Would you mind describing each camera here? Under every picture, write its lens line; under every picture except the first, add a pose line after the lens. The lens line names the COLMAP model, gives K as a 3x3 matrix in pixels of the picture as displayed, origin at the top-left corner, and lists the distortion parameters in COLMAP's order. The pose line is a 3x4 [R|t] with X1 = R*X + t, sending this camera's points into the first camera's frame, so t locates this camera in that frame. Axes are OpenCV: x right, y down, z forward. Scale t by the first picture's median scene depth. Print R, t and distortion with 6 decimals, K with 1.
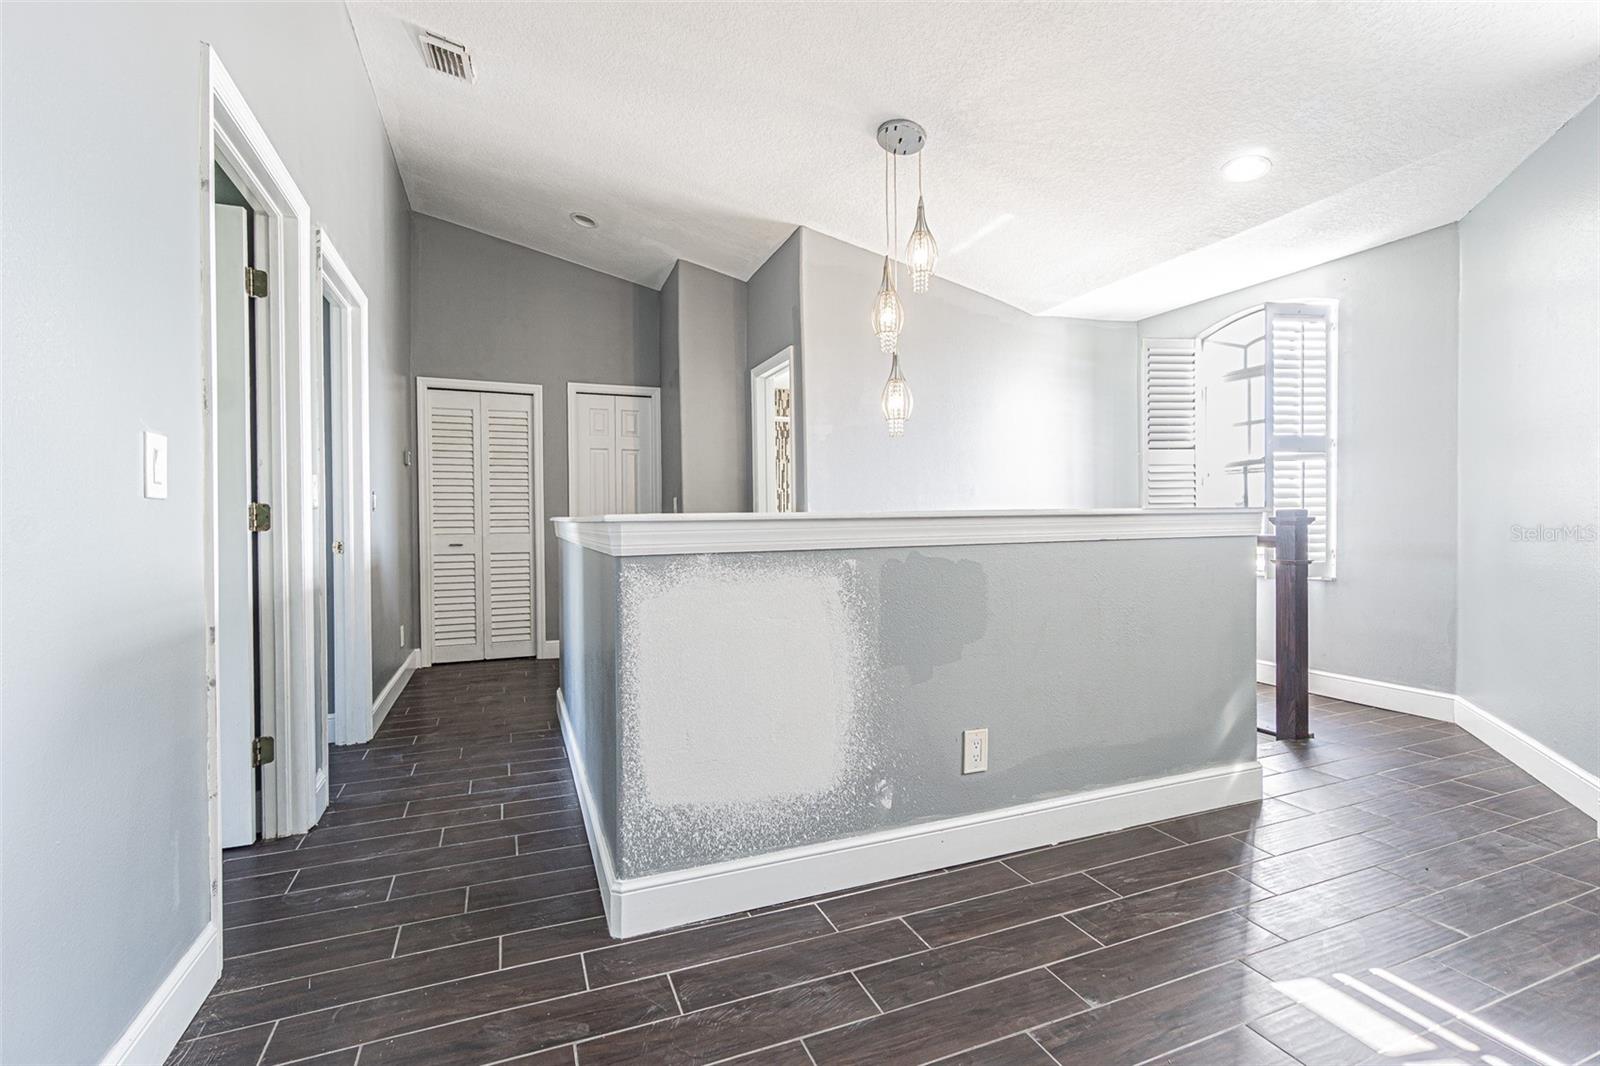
lens RADIAL K [[705.0, 0, 795.4], [0, 705.0, 528.5], [0, 0, 1]] dist [-0.000297, -0.000049]
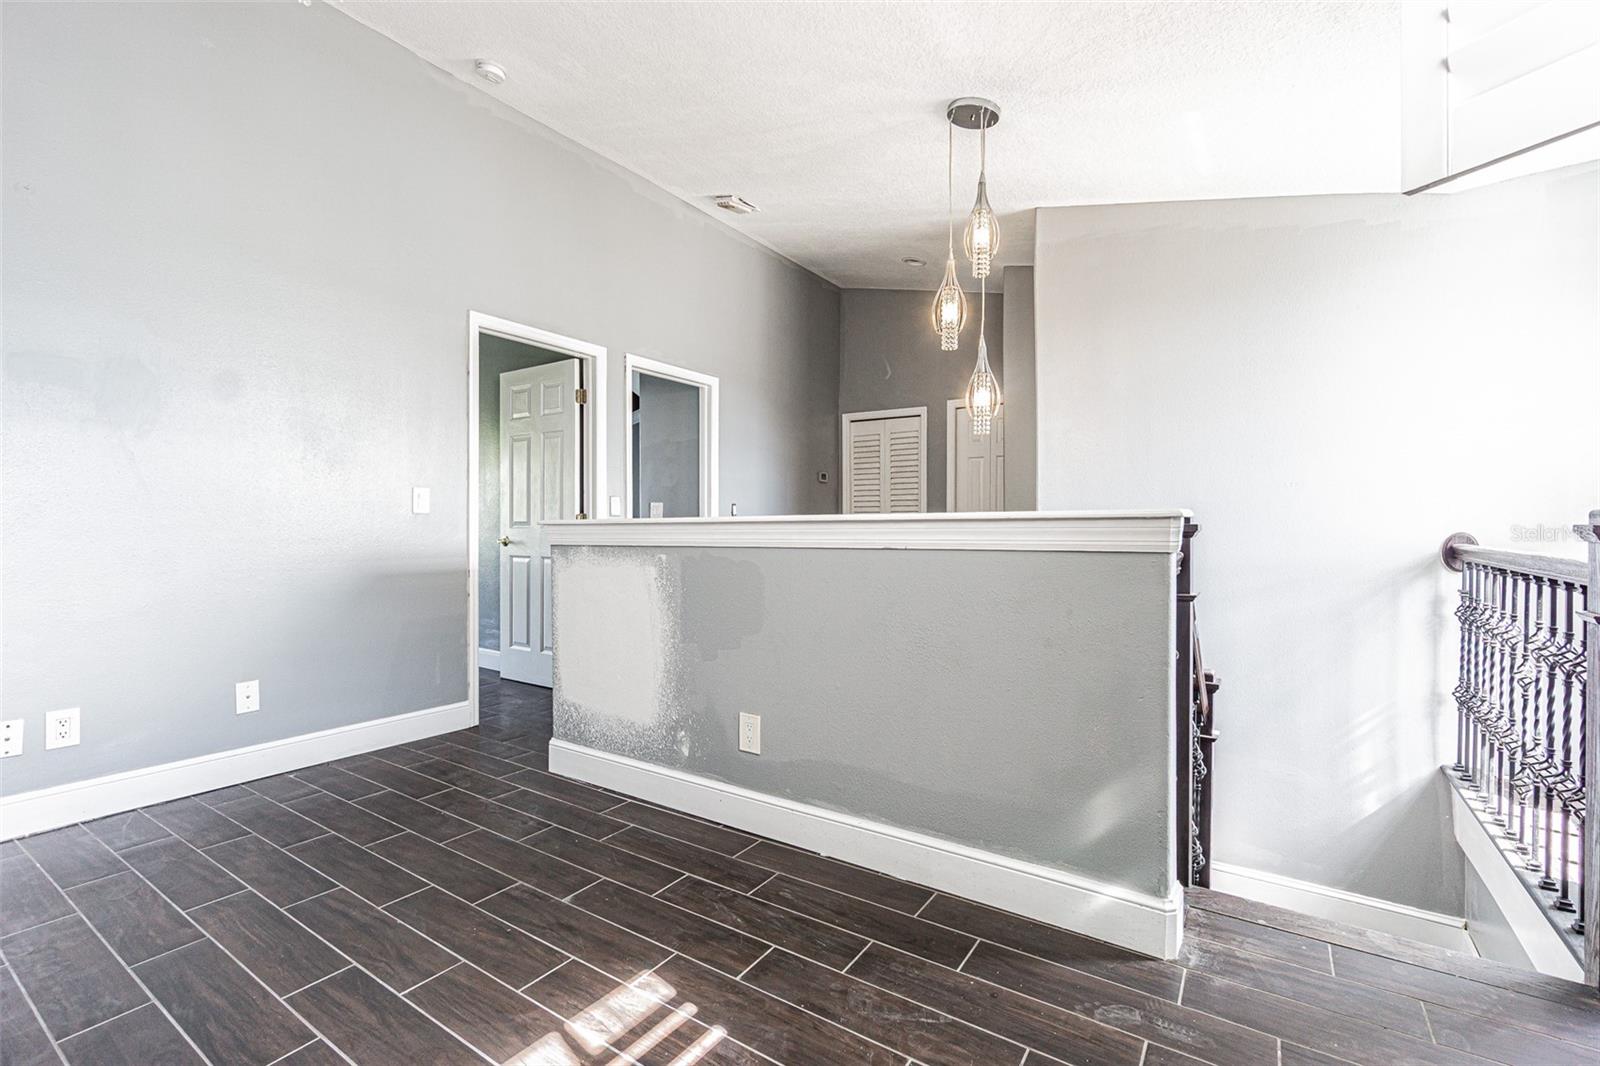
lens RADIAL K [[710.1, 0, 800.0], [0, 710.1, 533.0], [0, 0, 1]] dist [-0.001105, 0.000010]
pose [[0.568866, 0.016176, -0.822271, 1.285991], [-0.012781, 0.999860, 0.010827, -0.013030], [0.822331, 0.004351, 0.568993, 0.453813]]
